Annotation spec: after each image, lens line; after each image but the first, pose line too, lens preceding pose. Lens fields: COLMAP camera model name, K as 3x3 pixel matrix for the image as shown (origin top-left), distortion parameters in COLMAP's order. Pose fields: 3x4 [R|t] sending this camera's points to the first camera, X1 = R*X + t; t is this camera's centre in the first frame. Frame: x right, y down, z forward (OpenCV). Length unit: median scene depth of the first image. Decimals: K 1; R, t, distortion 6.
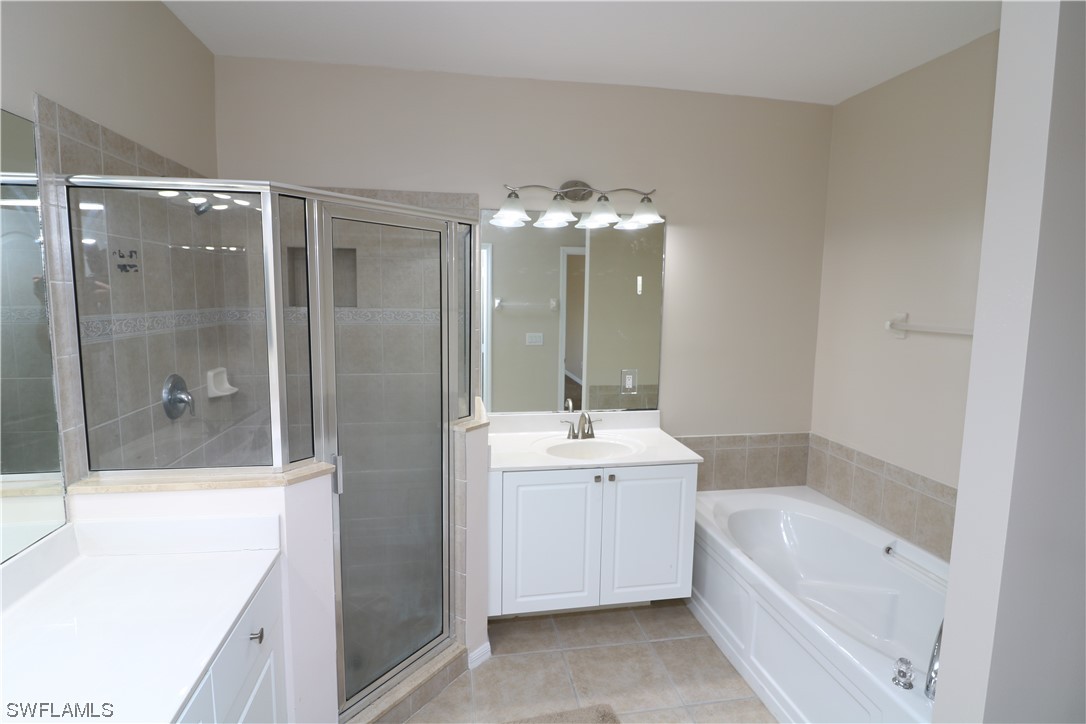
lens RADIAL K [[543.6, 0, 543.4], [0, 543.6, 352.5], [0, 0, 1]] dist [-0.015716, -0.000398]
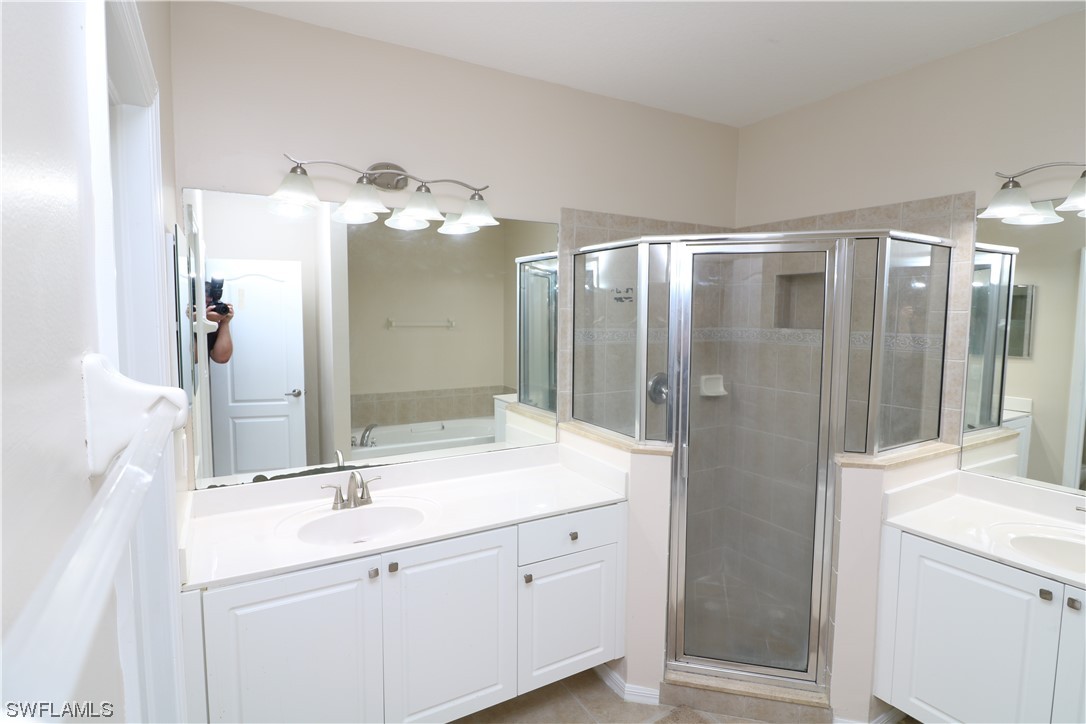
lens RADIAL K [[517.2, 0, 543.0], [0, 517.2, 353.4], [0, 0, 1]] dist [-0.017748, -0.000268]
pose [[0.364437, 0.060652, -0.929251, 0.495158], [-0.100940, 0.994570, 0.025328, -0.013428], [0.925741, 0.084569, 0.368580, 0.217108]]
